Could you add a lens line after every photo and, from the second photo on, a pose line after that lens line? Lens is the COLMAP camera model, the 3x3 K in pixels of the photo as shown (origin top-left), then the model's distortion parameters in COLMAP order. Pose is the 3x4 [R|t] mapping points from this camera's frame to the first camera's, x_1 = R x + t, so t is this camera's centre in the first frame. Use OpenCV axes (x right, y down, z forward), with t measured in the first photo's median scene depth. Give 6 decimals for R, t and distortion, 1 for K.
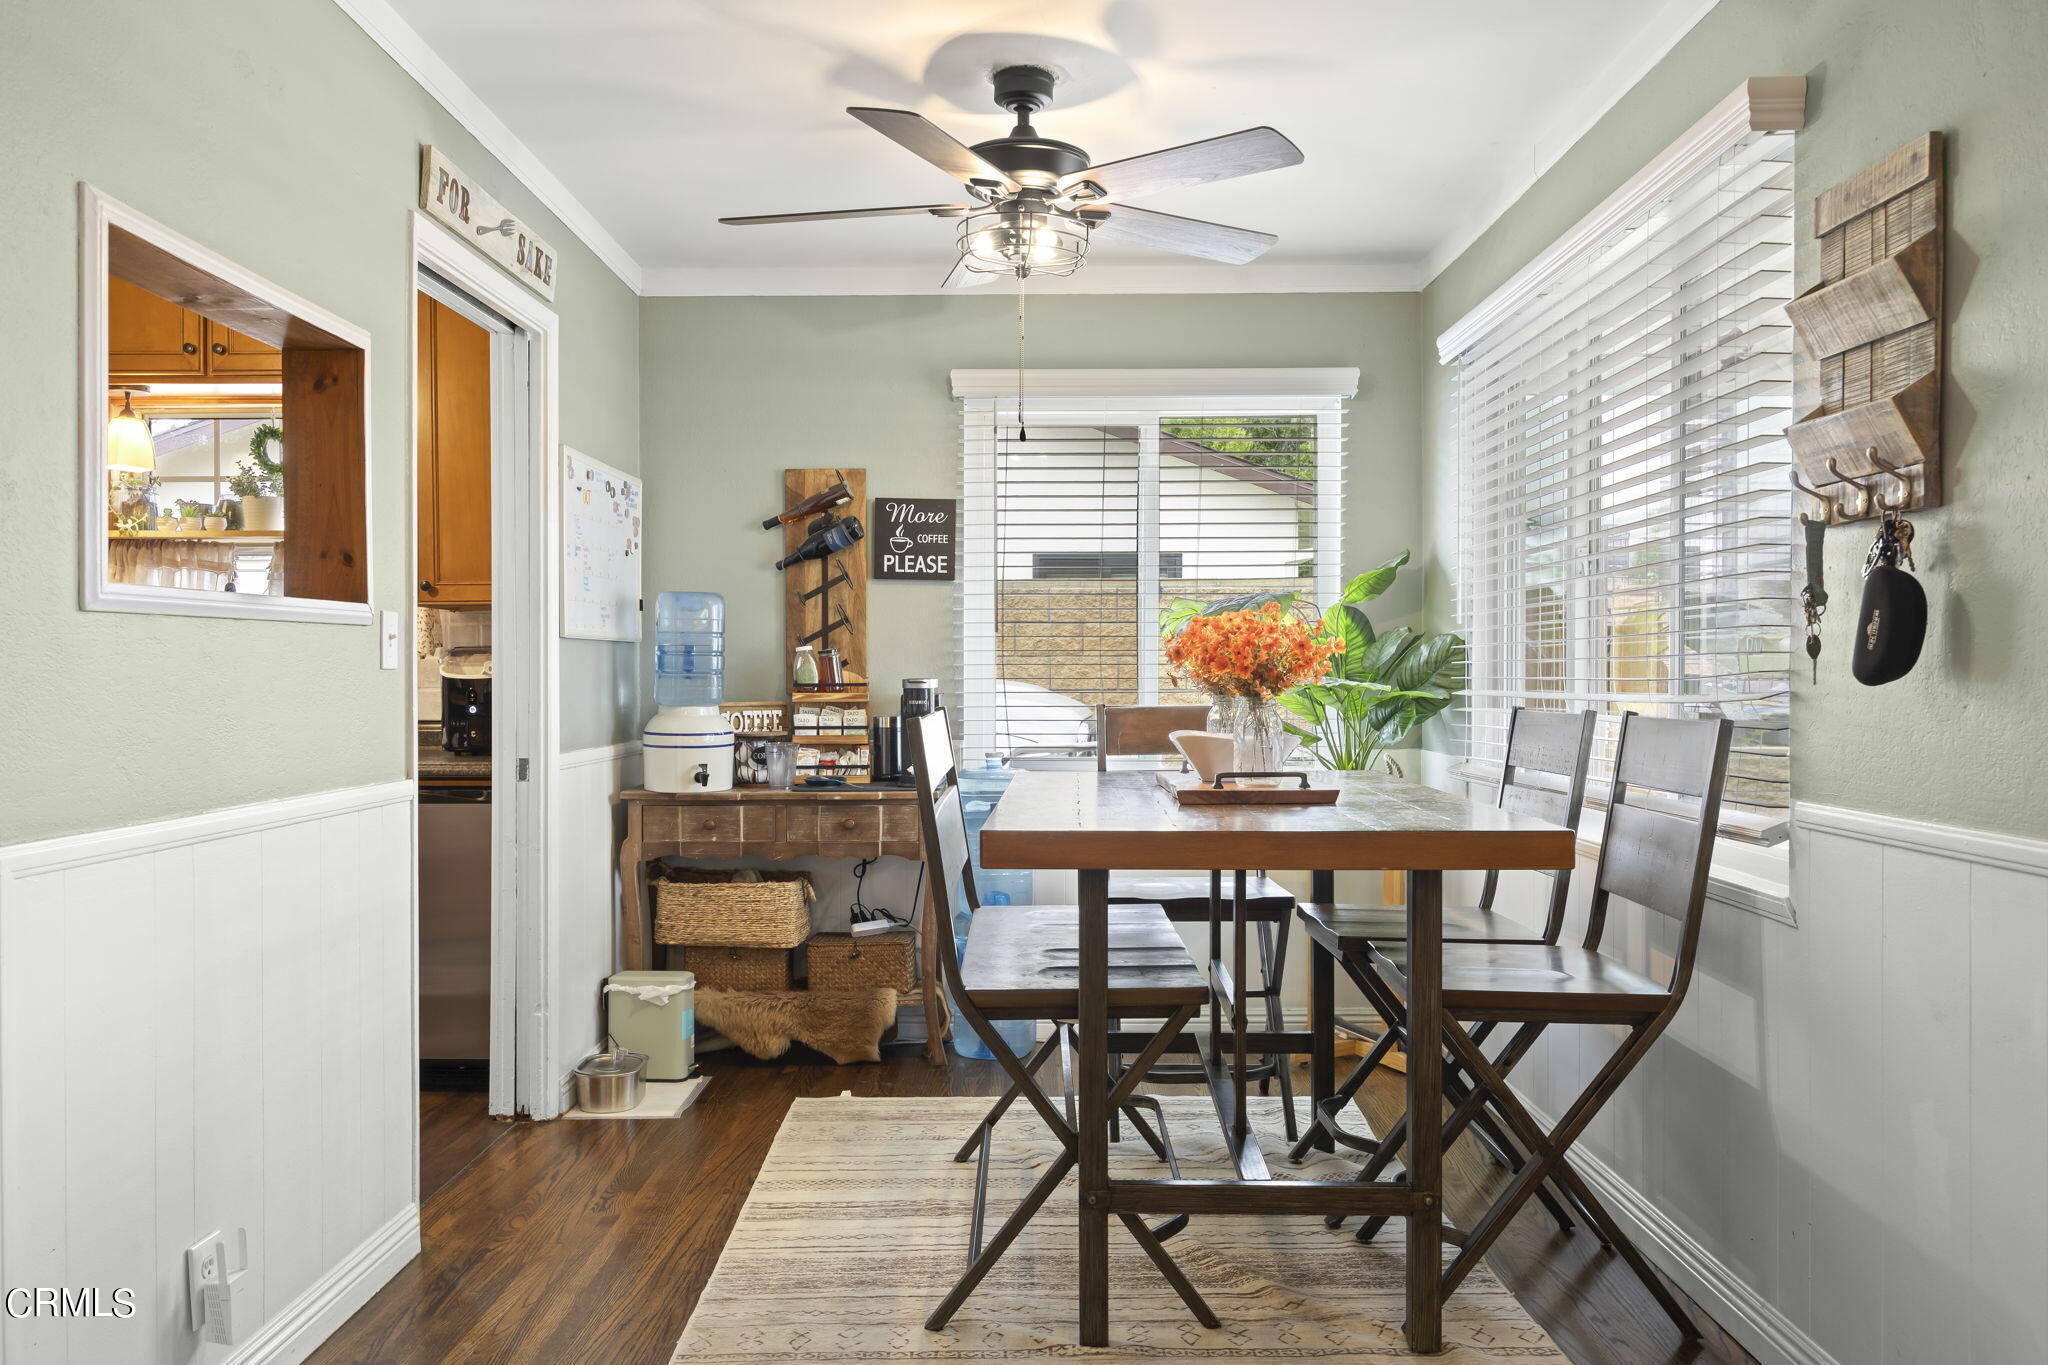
lens RADIAL K [[1546.2, 0, 1026.7], [0, 1546.2, 680.9], [0, 0, 1]] dist [0.002700, -0.001420]
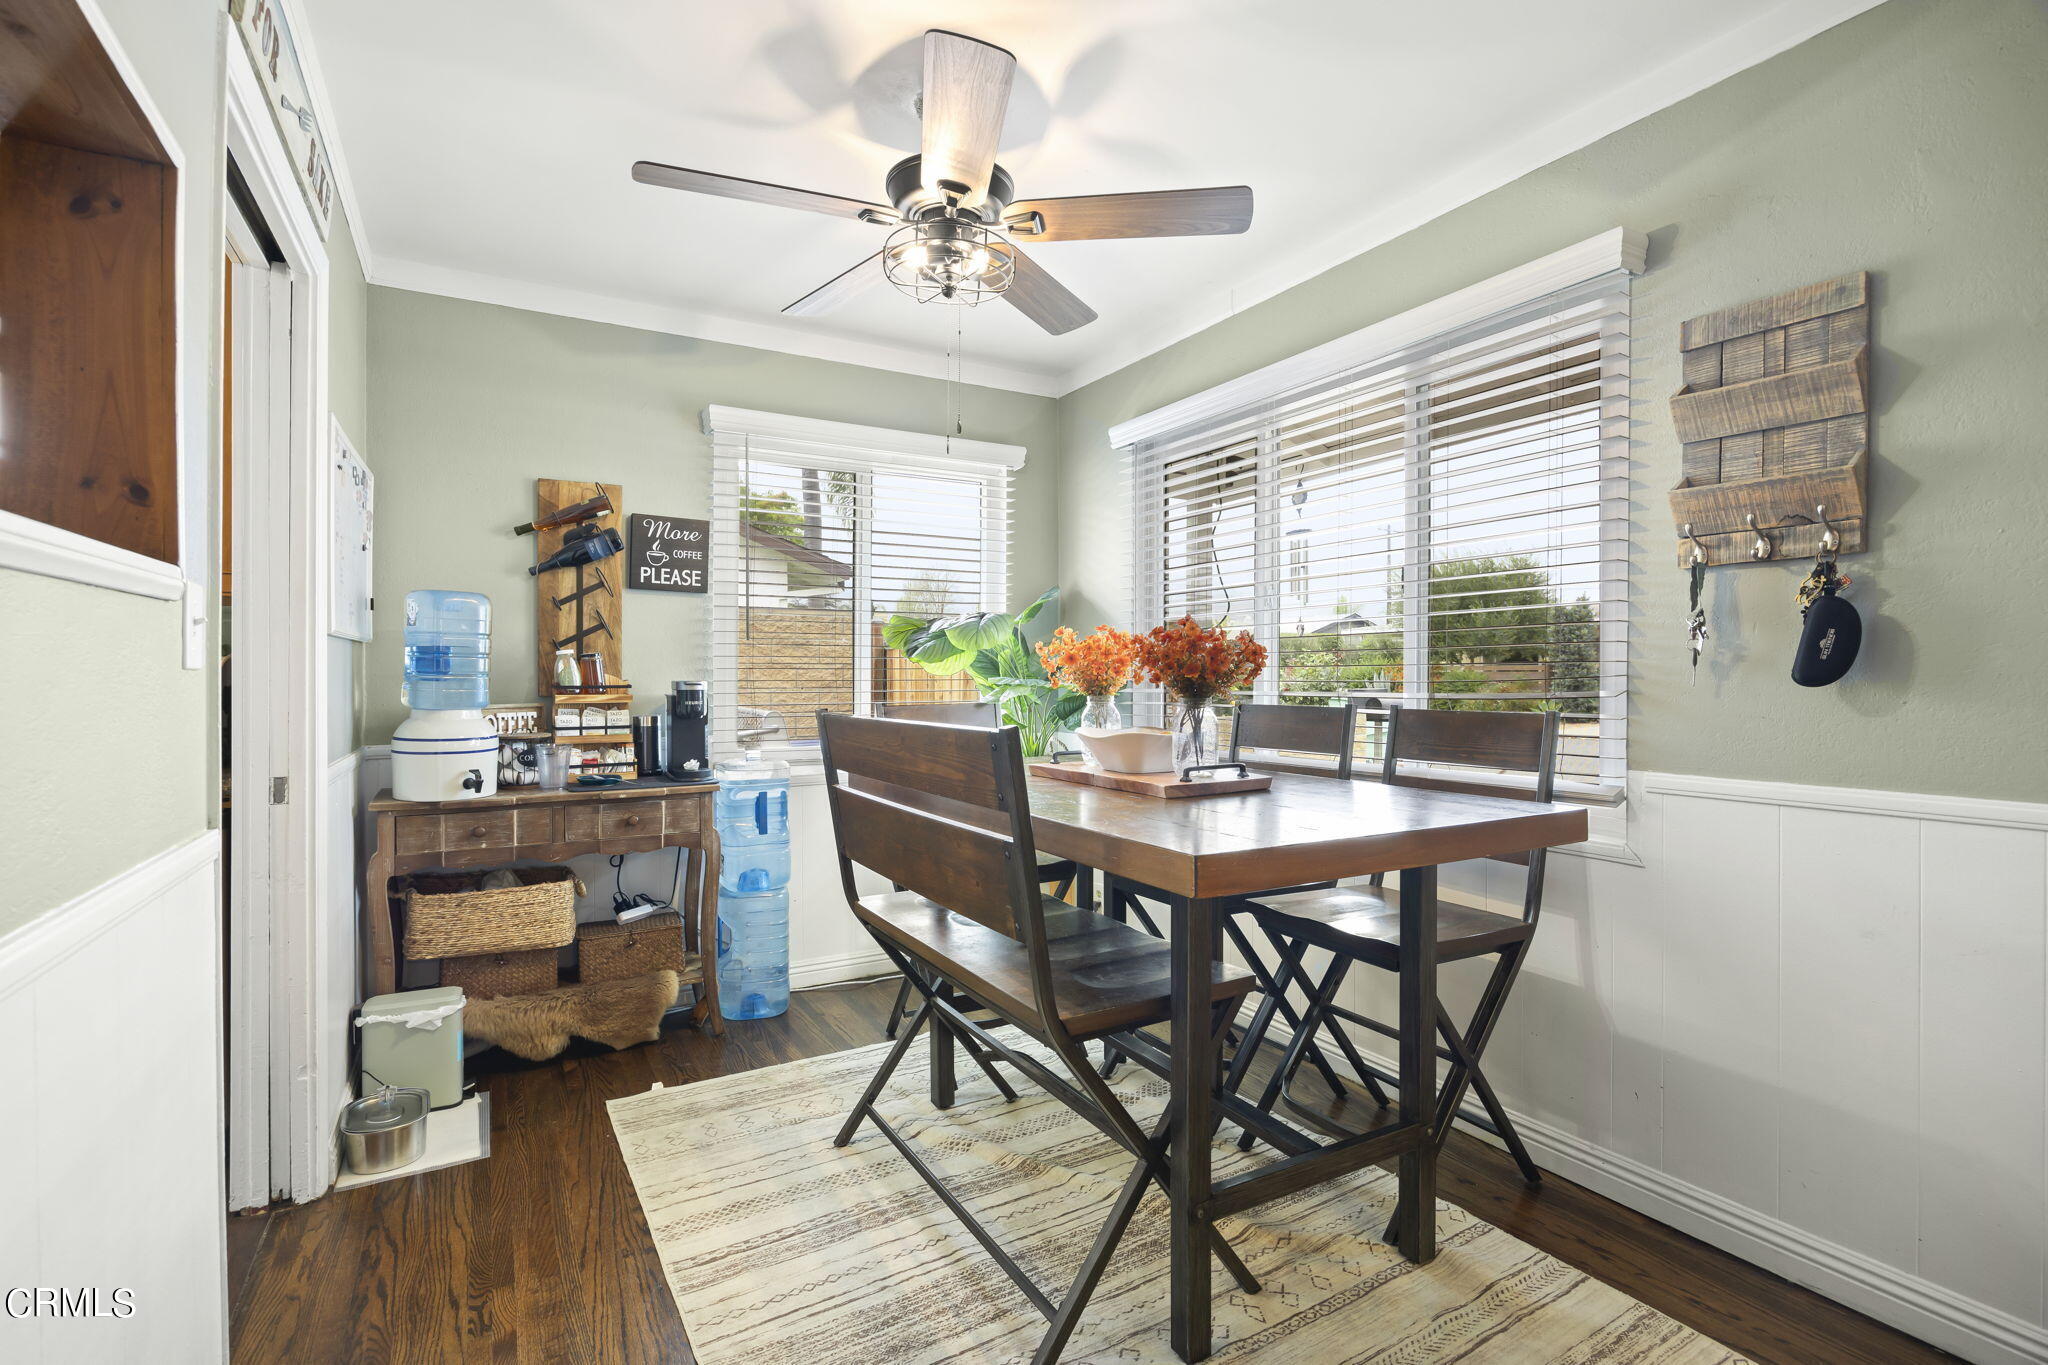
lens RADIAL K [[937.2, 0, 1026.9], [0, 937.2, 677.6], [0, 0, 1]] dist [-0.015264, 0.000151]
pose [[0.860037, 0.000055, 0.510232, -0.203586], [0.001520, 0.999995, -0.002669, -0.001695], [-0.510230, 0.003071, 0.860032, 0.314806]]
